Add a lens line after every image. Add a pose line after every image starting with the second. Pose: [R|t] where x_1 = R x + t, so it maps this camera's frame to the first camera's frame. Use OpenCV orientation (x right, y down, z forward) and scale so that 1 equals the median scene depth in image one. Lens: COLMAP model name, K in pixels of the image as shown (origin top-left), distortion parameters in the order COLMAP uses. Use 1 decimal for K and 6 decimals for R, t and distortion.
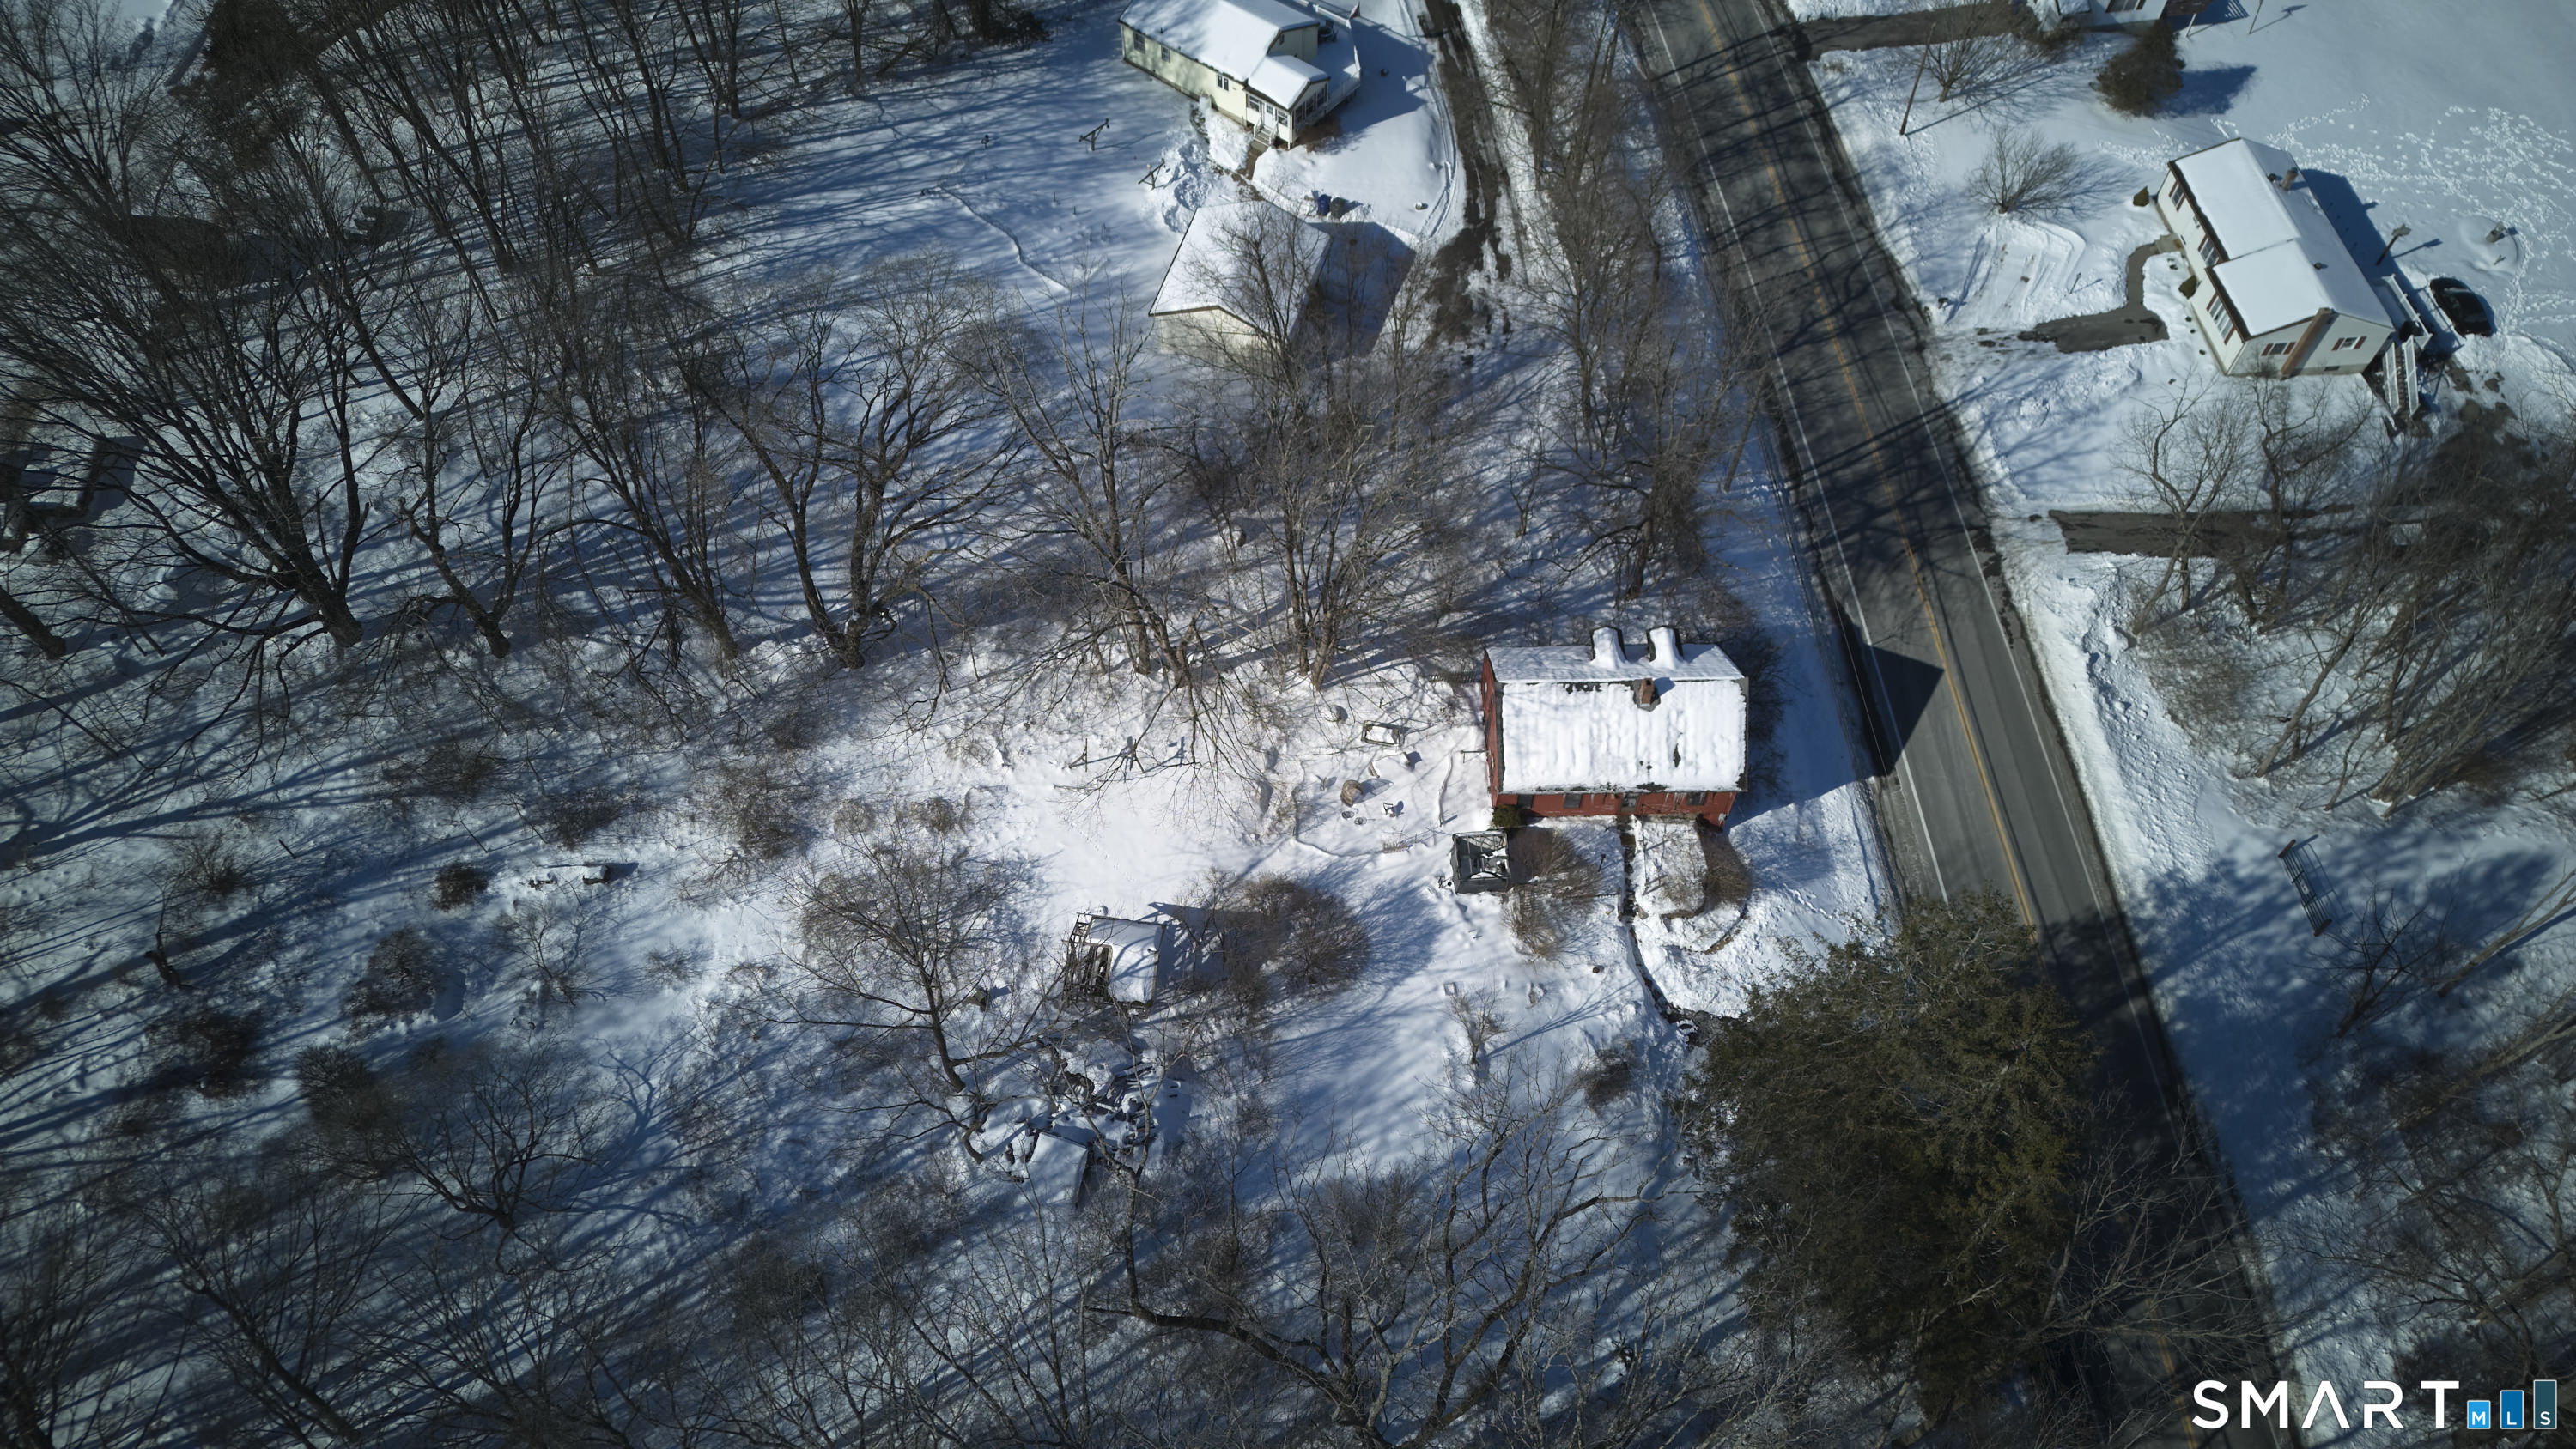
lens RADIAL K [[1786.5, 0, 1270.3], [0, 1786.5, 722.4], [0, 0, 1]] dist [0.064241, -0.053548]
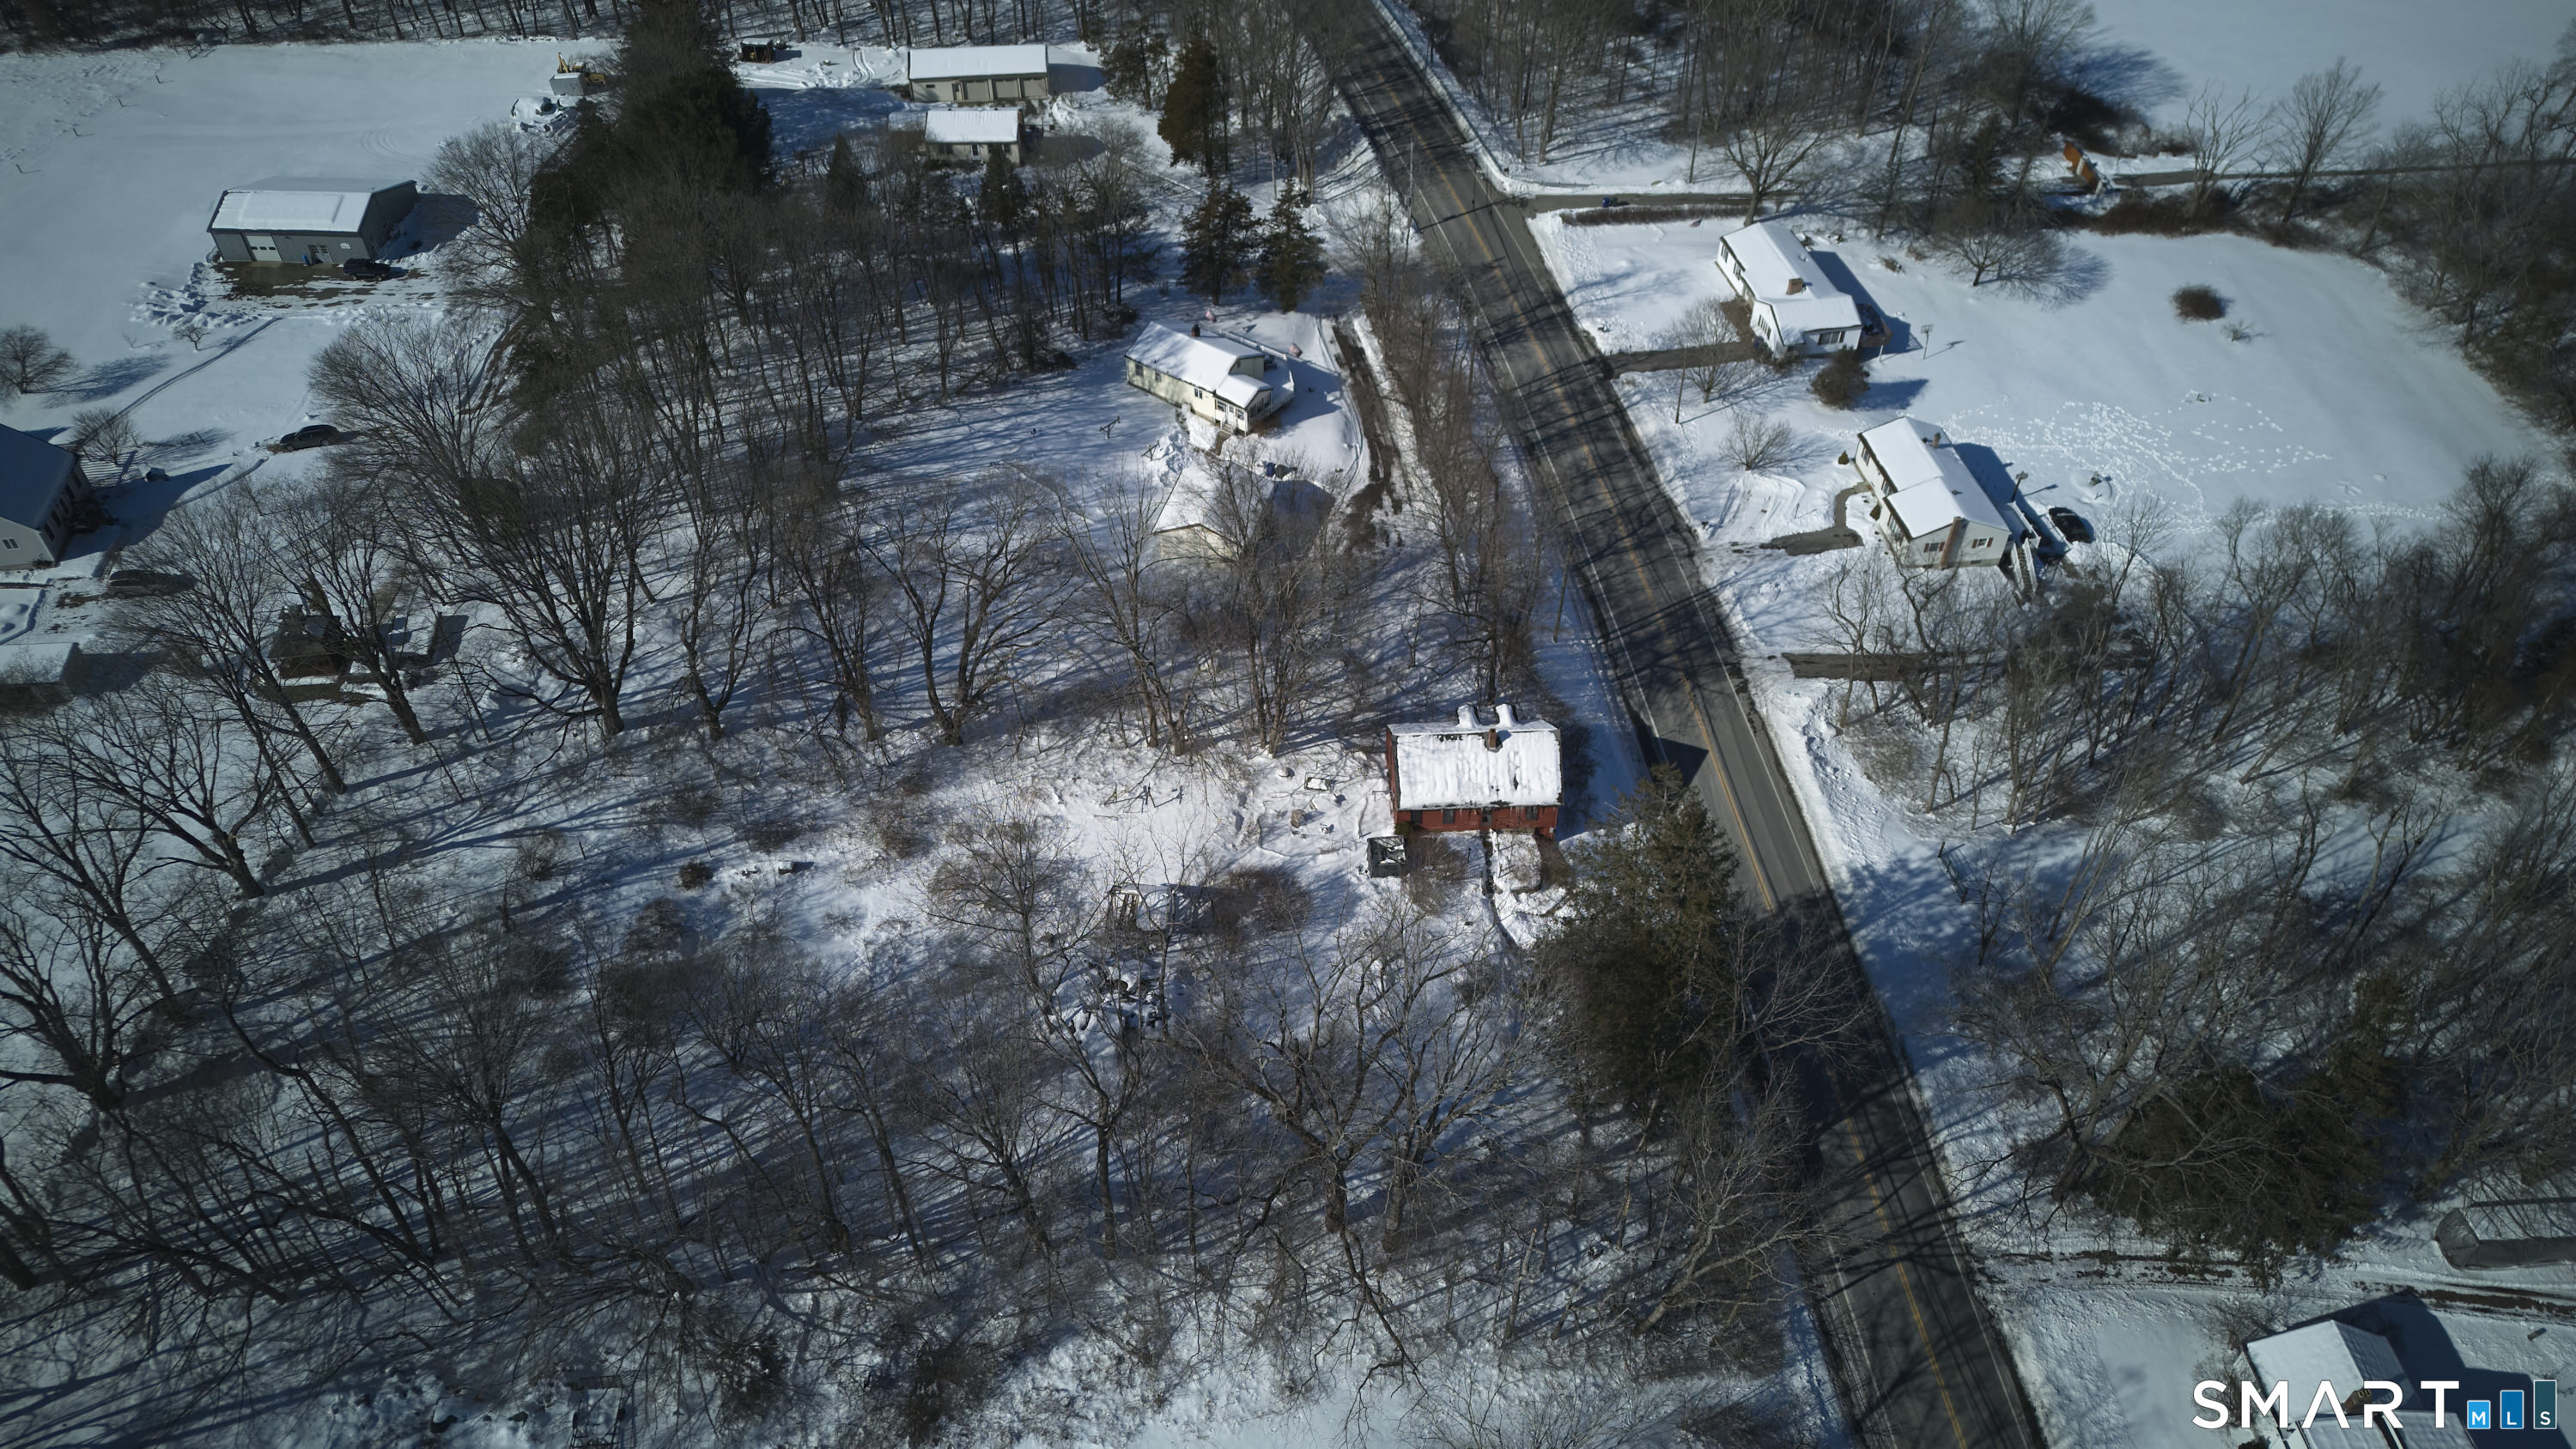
lens RADIAL K [[1786.5, 0, 1261.5], [0, 1786.5, 730.2], [0, 0, 1]] dist [0.064241, -0.053548]
pose [[0.999653, -0.020778, 0.016202, -0.006353], [0.023805, 0.975804, -0.217347, 0.289810], [-0.011294, 0.217657, 0.975960, -0.445006]]
